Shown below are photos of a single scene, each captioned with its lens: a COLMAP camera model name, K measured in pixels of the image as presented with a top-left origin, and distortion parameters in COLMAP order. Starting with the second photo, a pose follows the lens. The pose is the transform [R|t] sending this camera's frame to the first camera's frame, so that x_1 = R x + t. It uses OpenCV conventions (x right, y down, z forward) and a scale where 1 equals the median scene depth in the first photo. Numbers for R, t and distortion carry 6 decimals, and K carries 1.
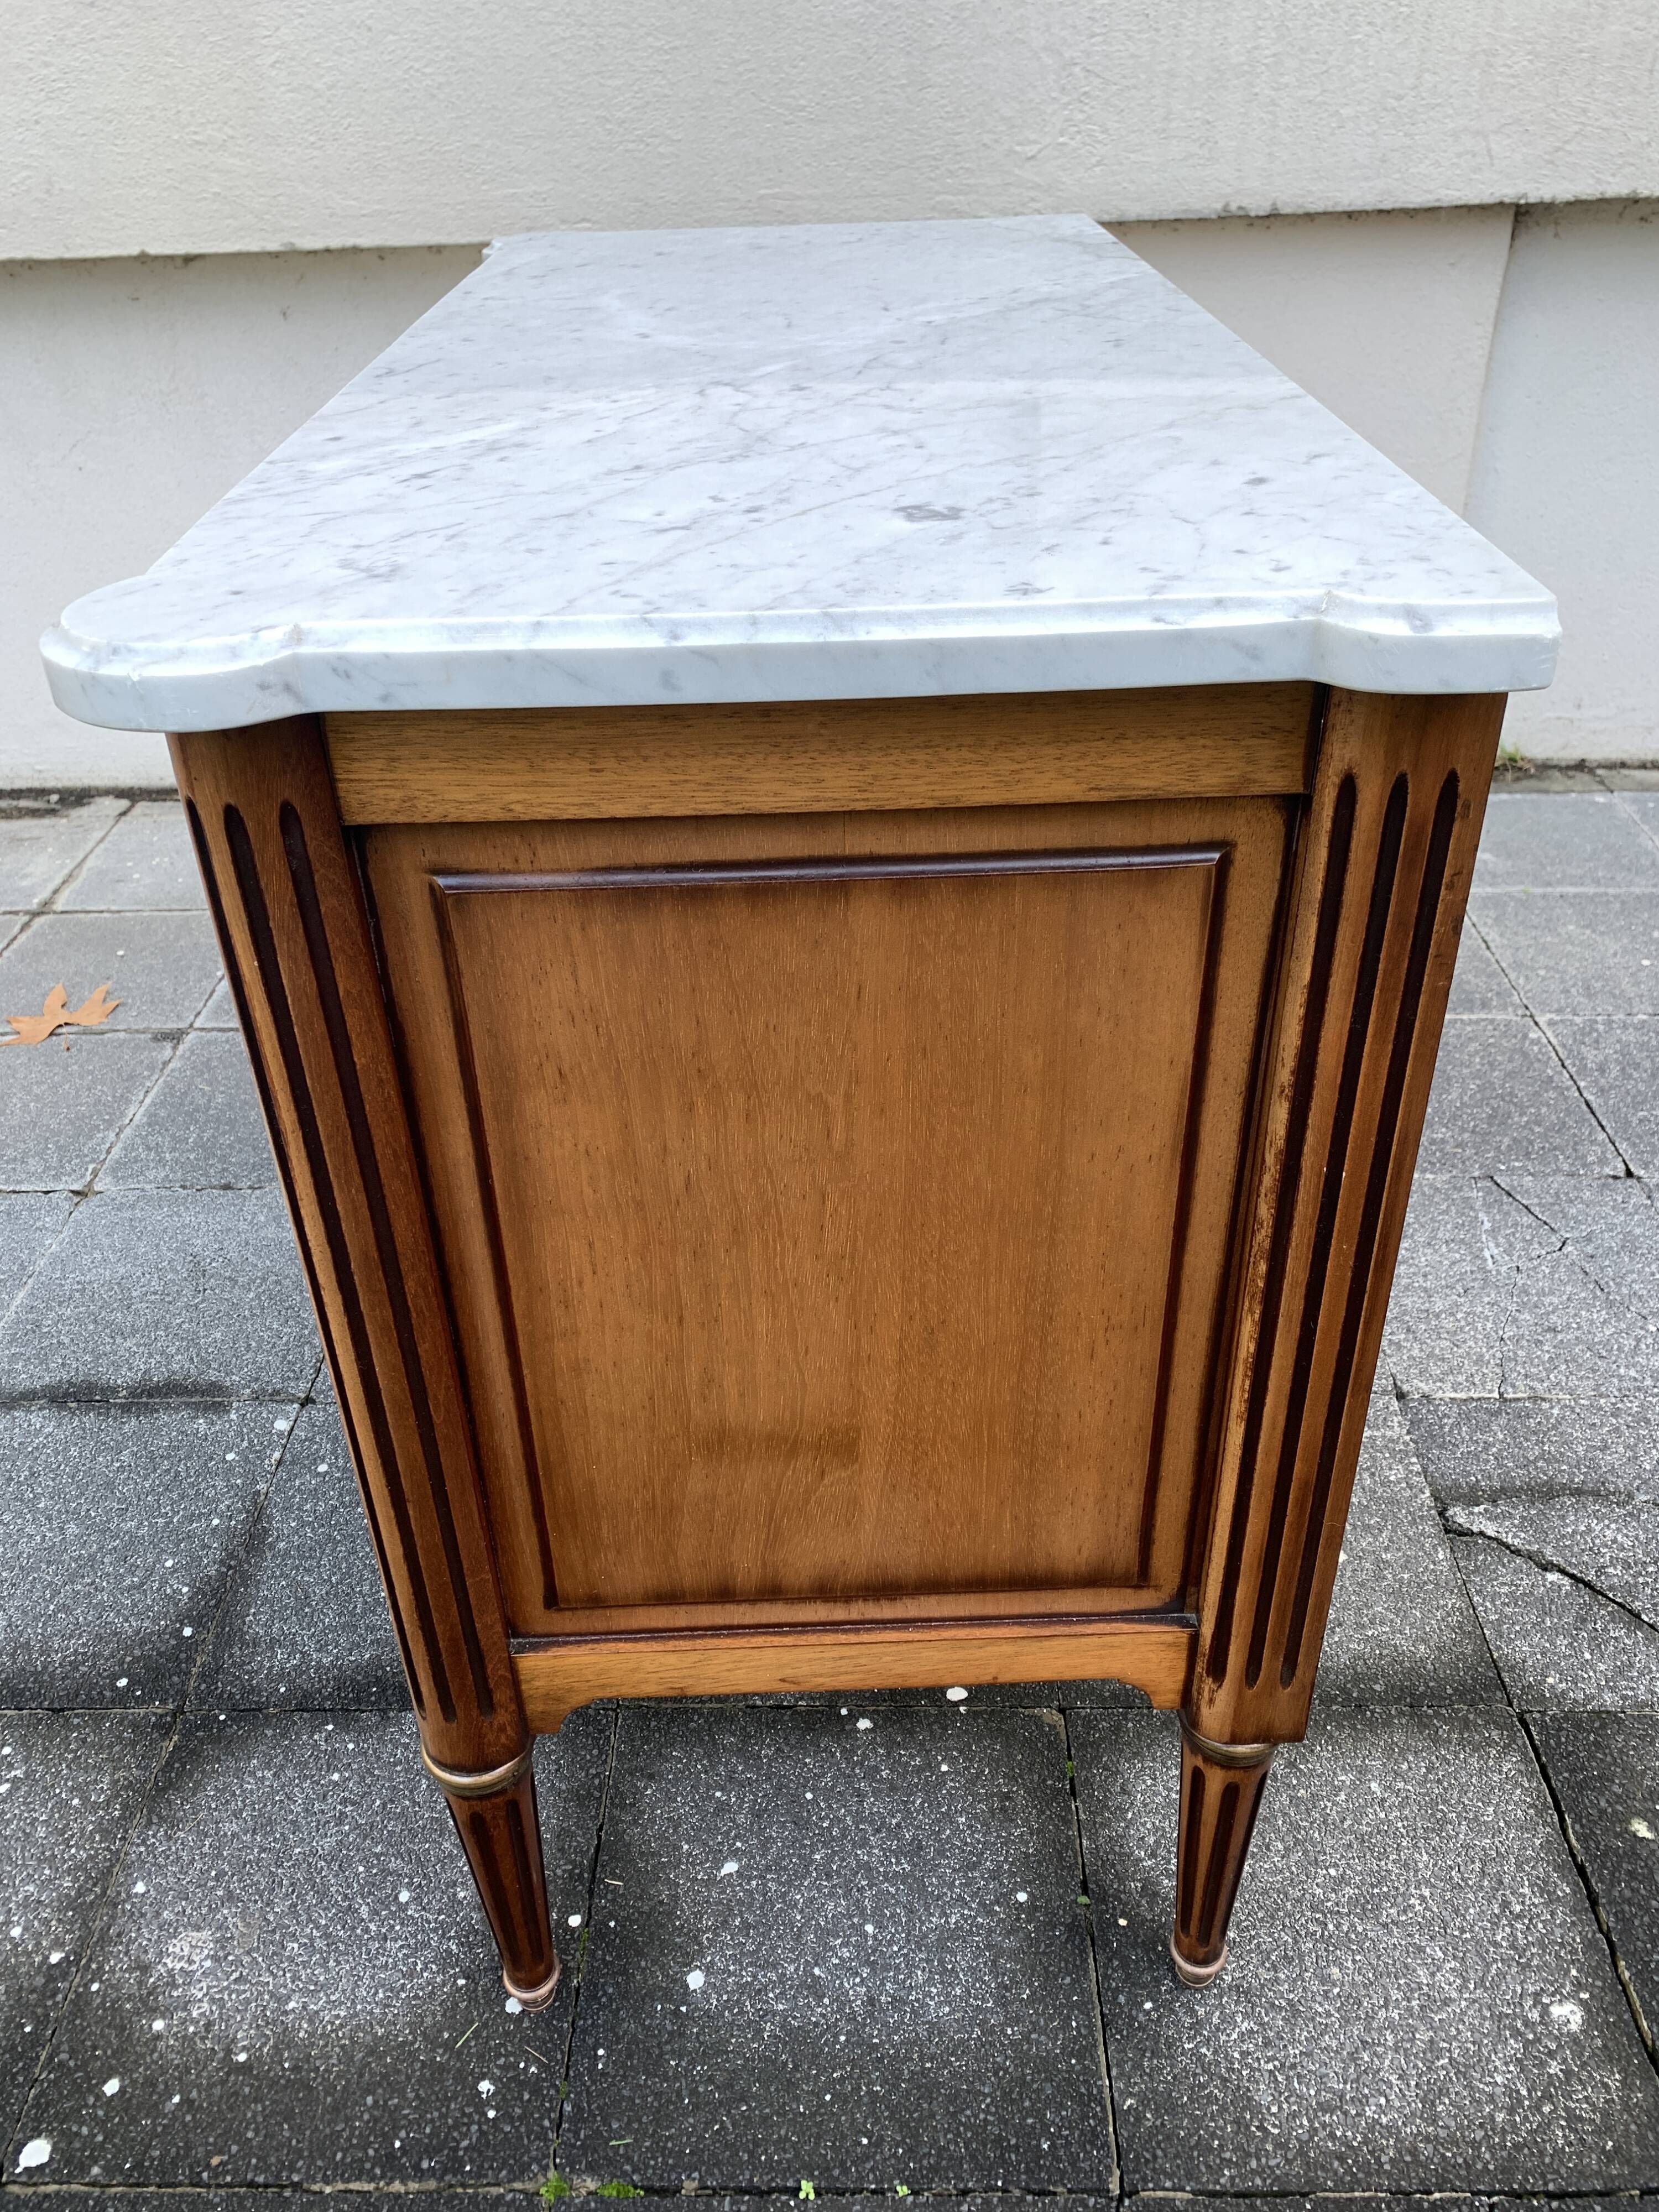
lens RADIAL K [[1698.9, 0, 822.2], [0, 1698.9, 1098.6], [0, 0, 1]] dist [0.020848, -0.016778]
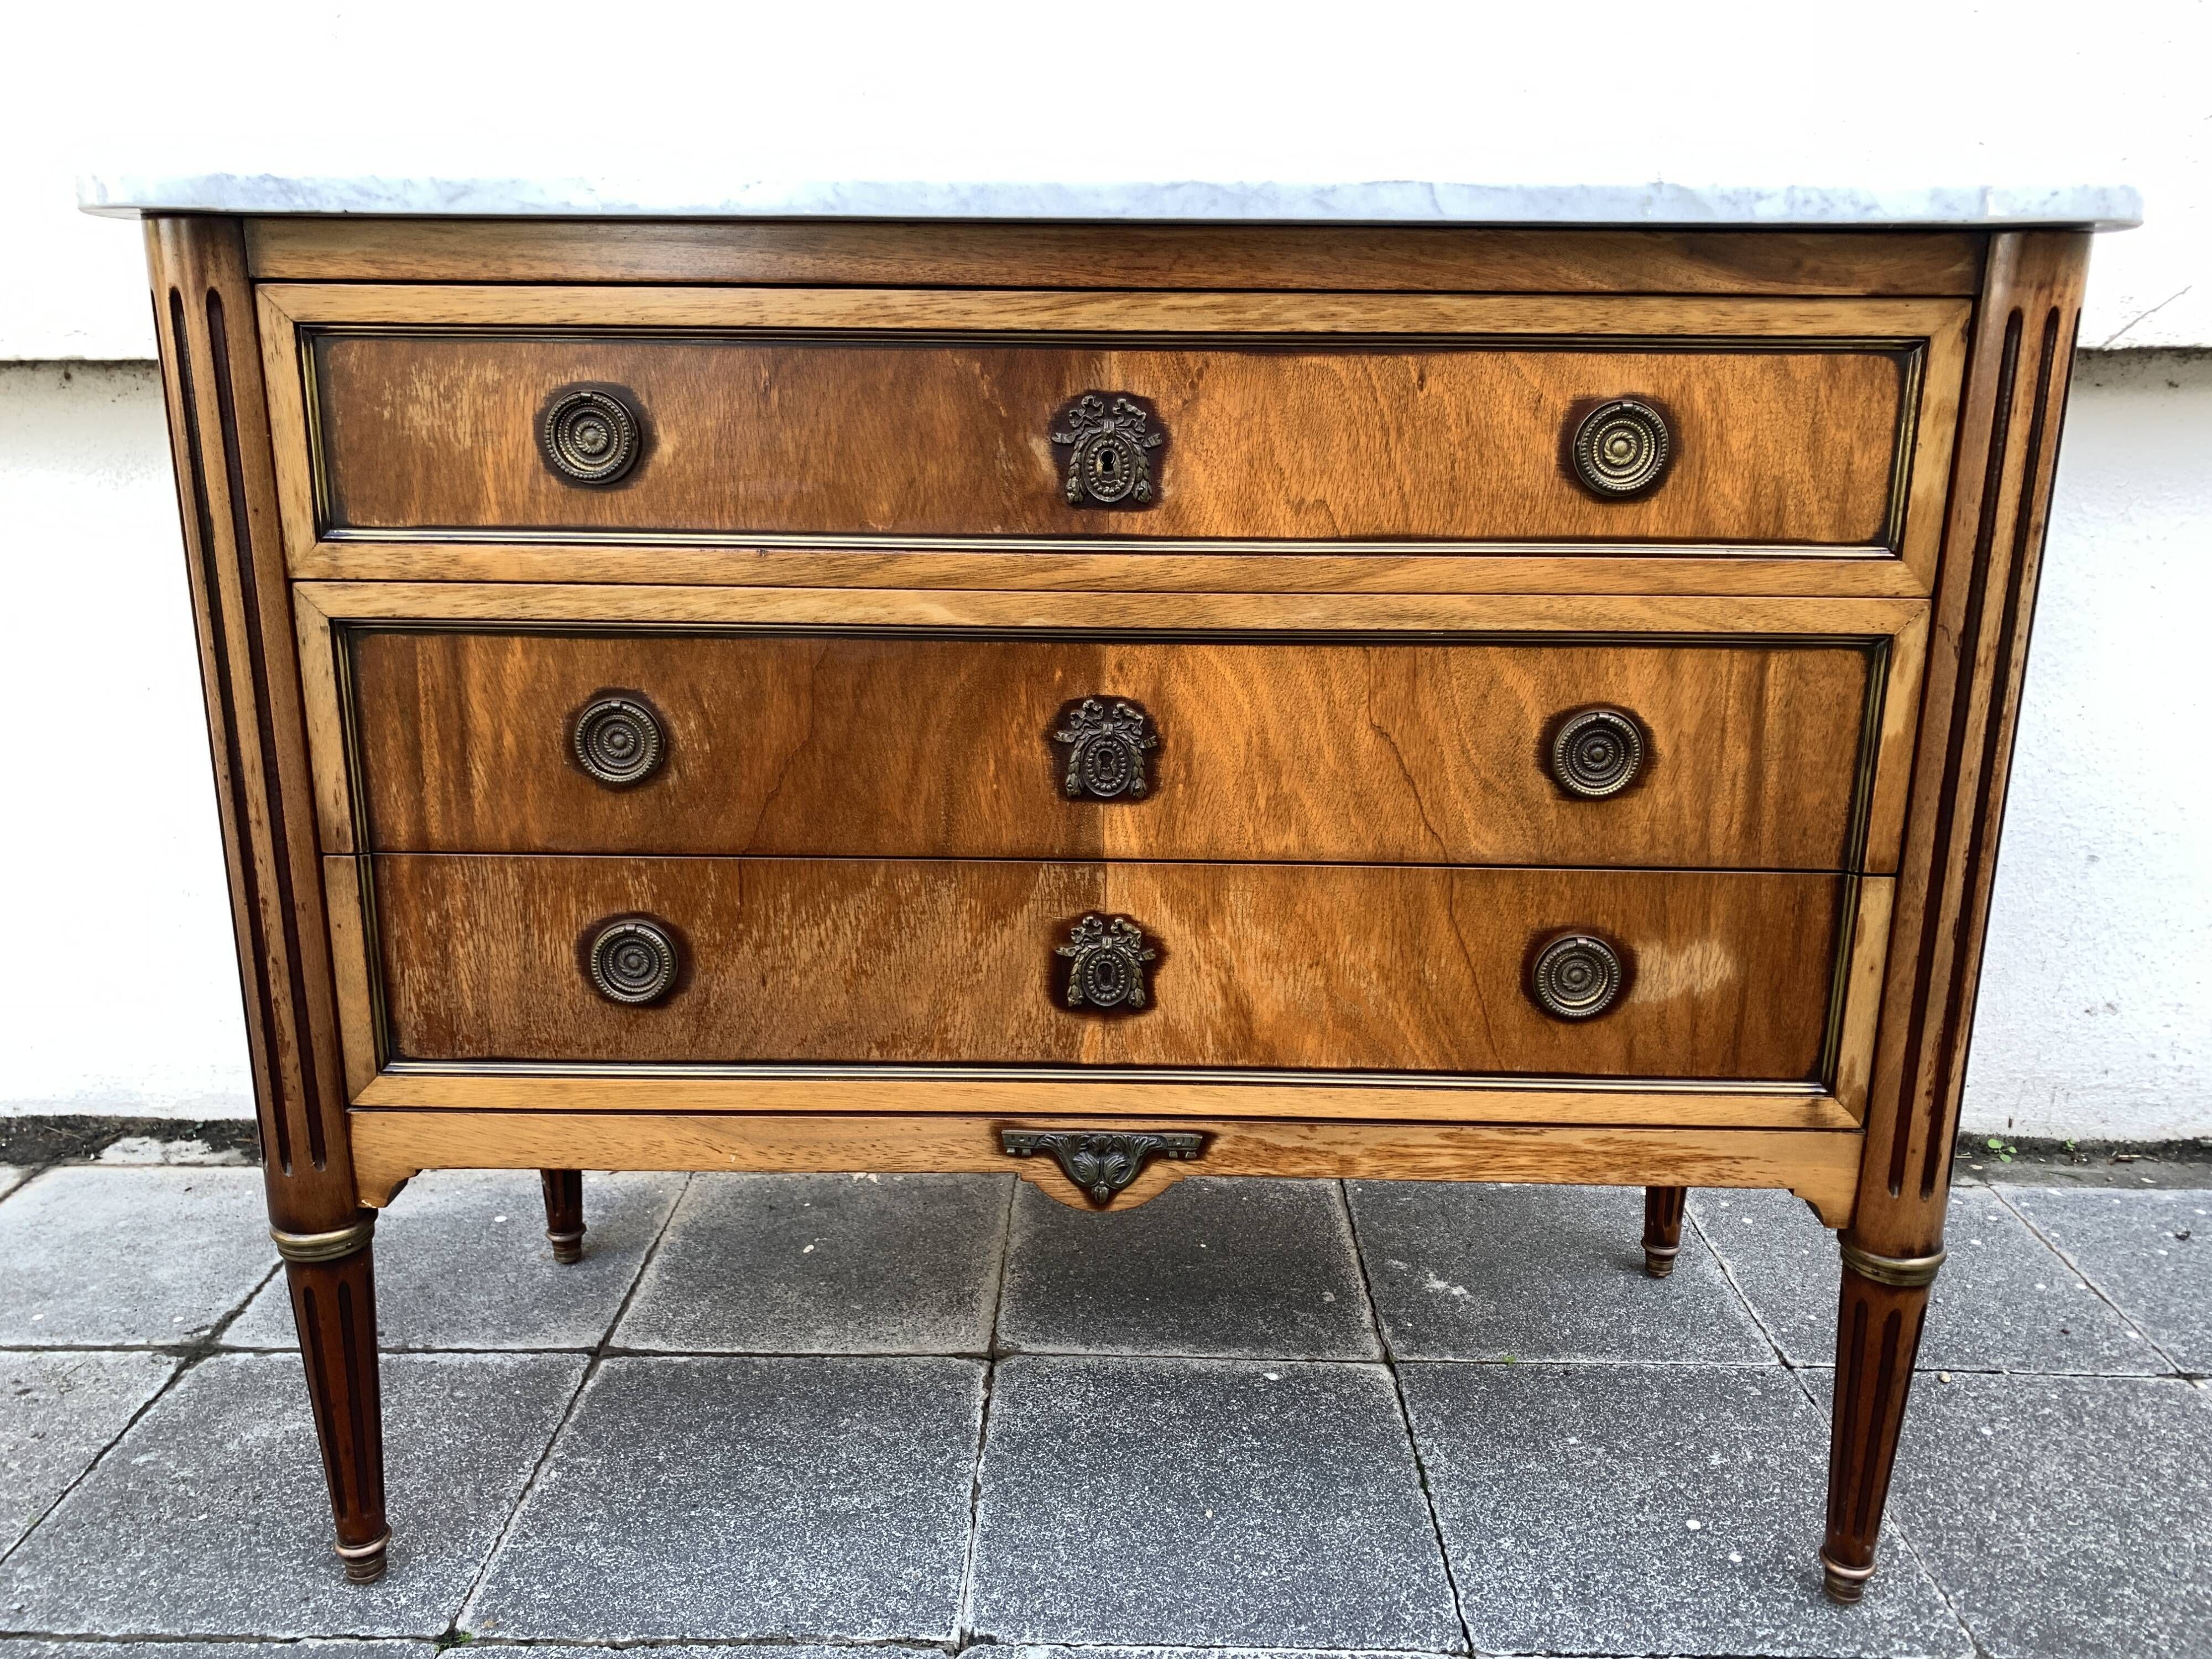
lens RADIAL K [[1698.9, 0, 1107.4], [0, 1698.9, 818.6], [0, 0, 1]] dist [0.020848, -0.016778]
pose [[0.999314, 0.028750, 0.023346, 0.519671], [-0.019883, 0.948306, -0.316733, -0.228354], [-0.031245, 0.316052, 0.948227, 0.767246]]
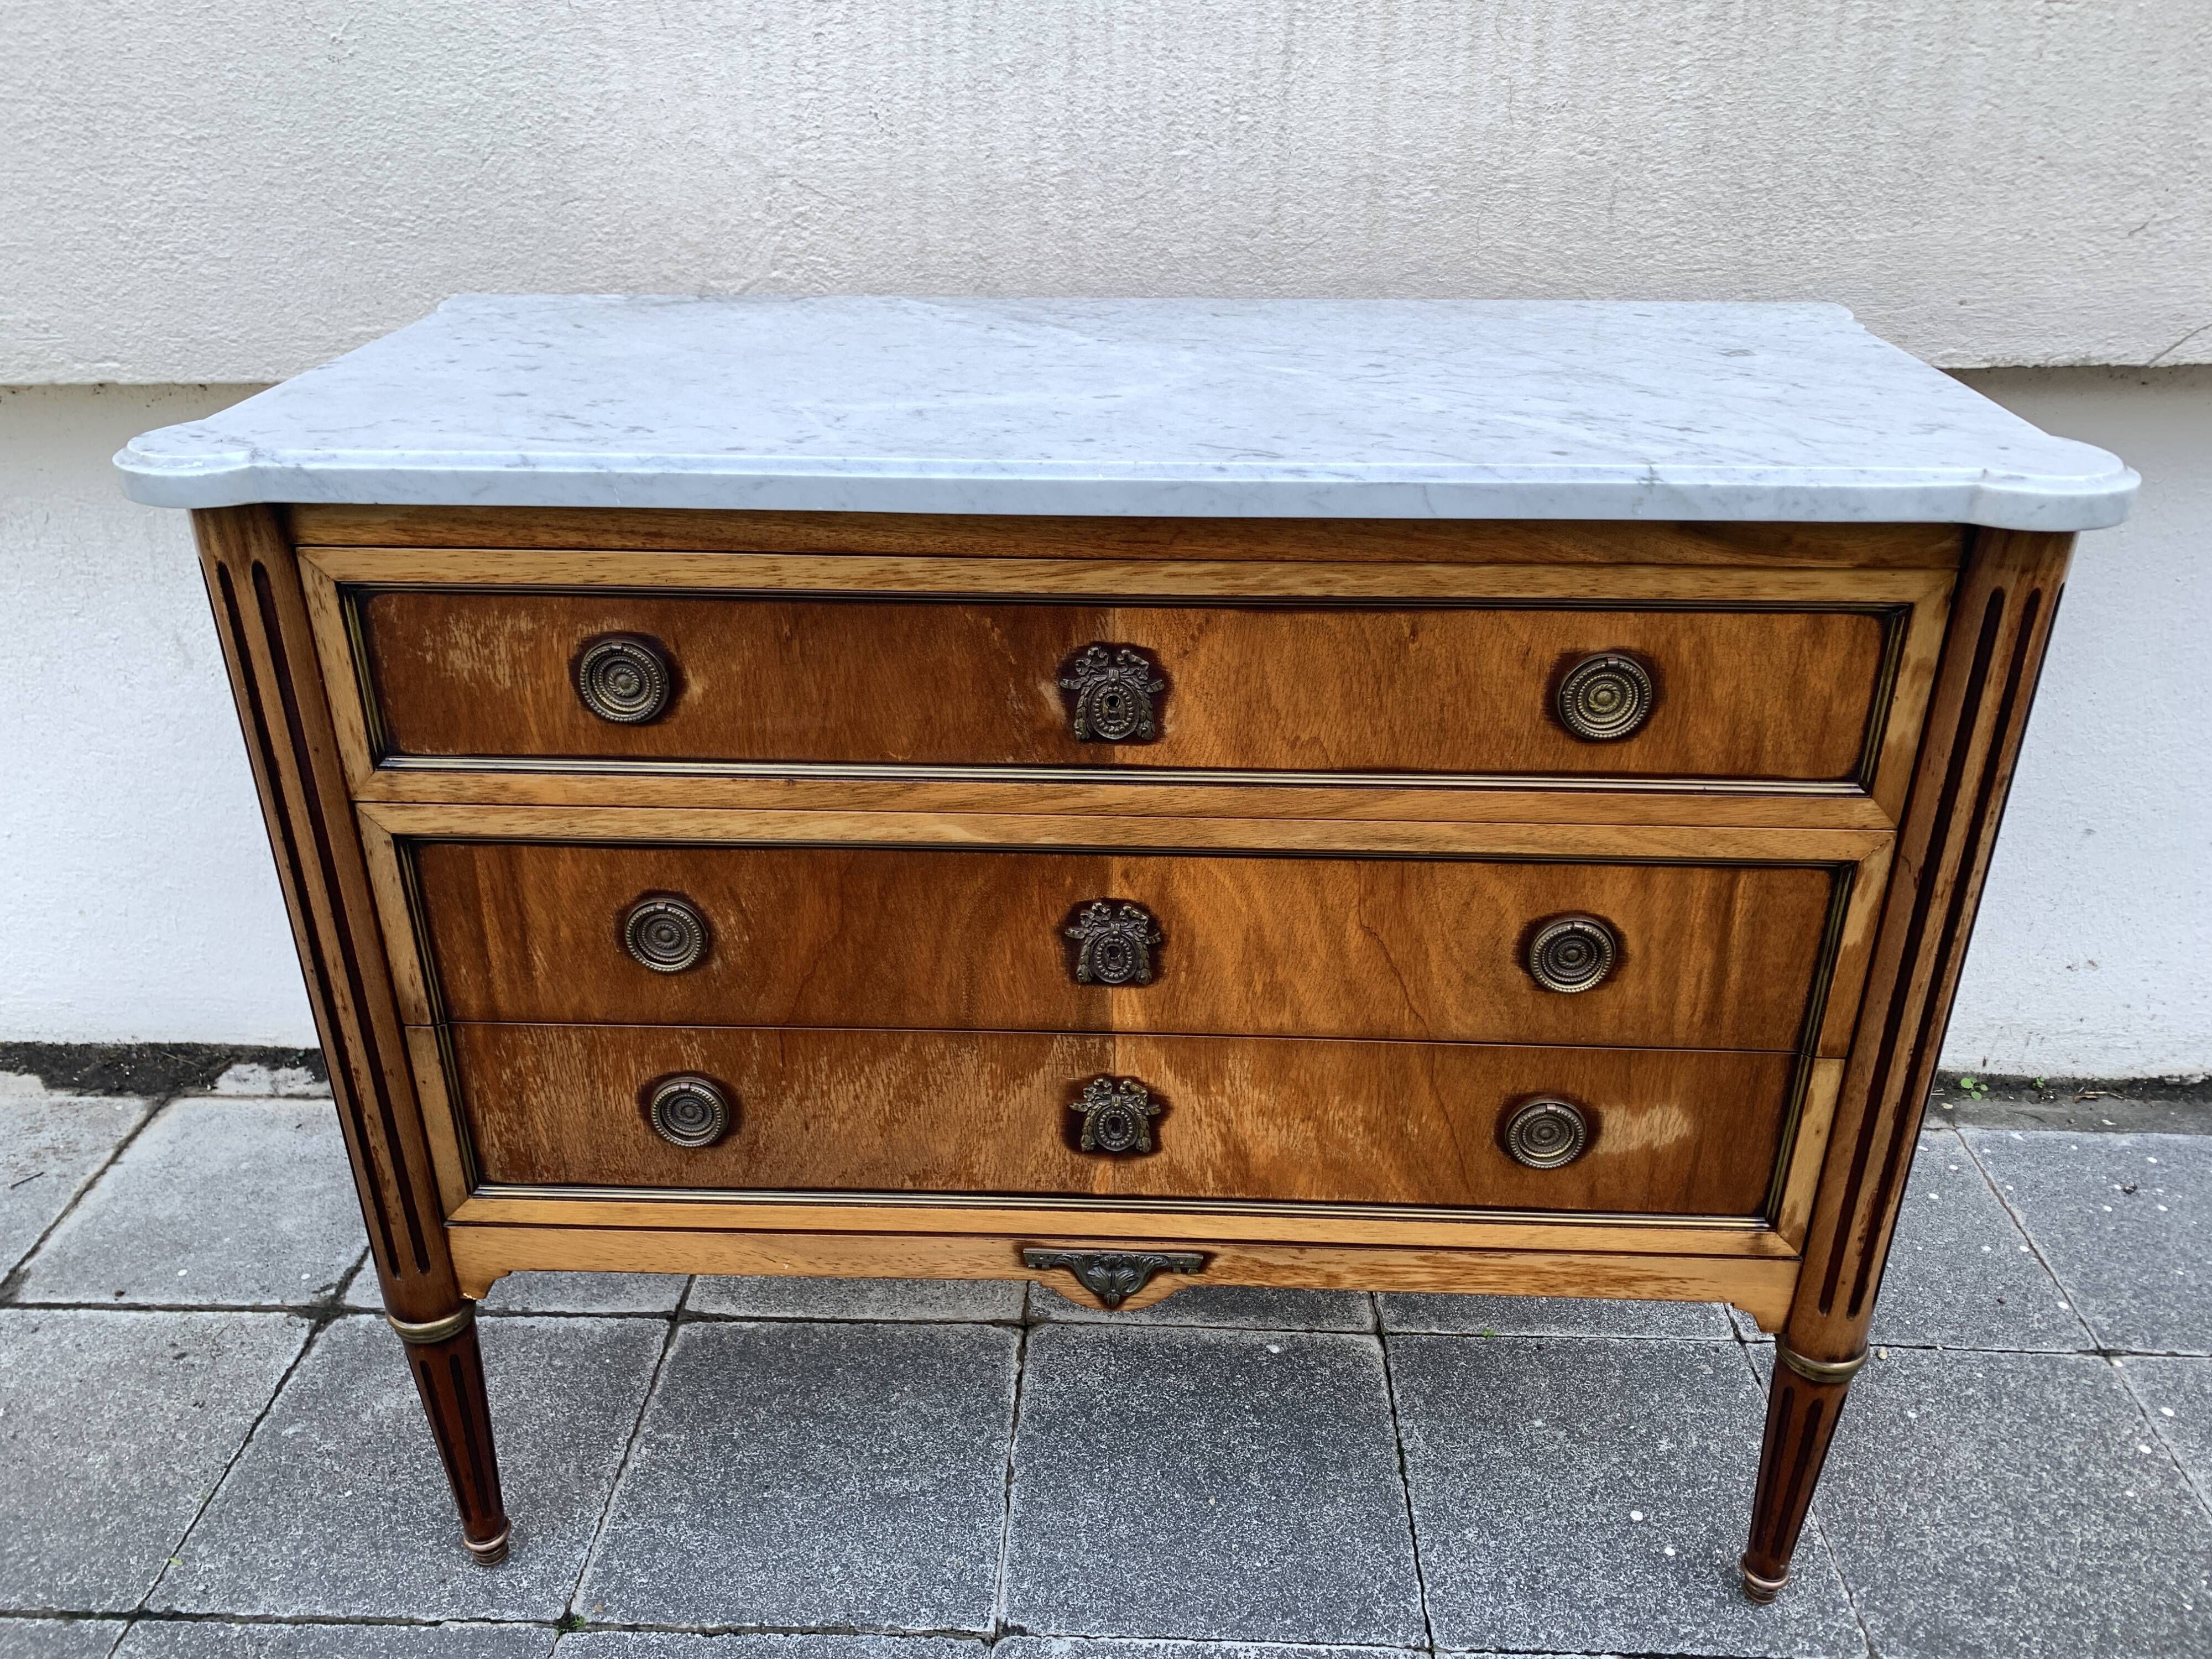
lens RADIAL K [[1698.9, 0, 1108.1], [0, 1698.9, 822.1], [0, 0, 1]] dist [0.020848, -0.016778]
pose [[0.999683, 0.025169, 0.000349, 0.533383], [-0.024963, 0.993077, -0.114781, -0.501812], [-0.003236, 0.114736, 0.993391, 0.639182]]
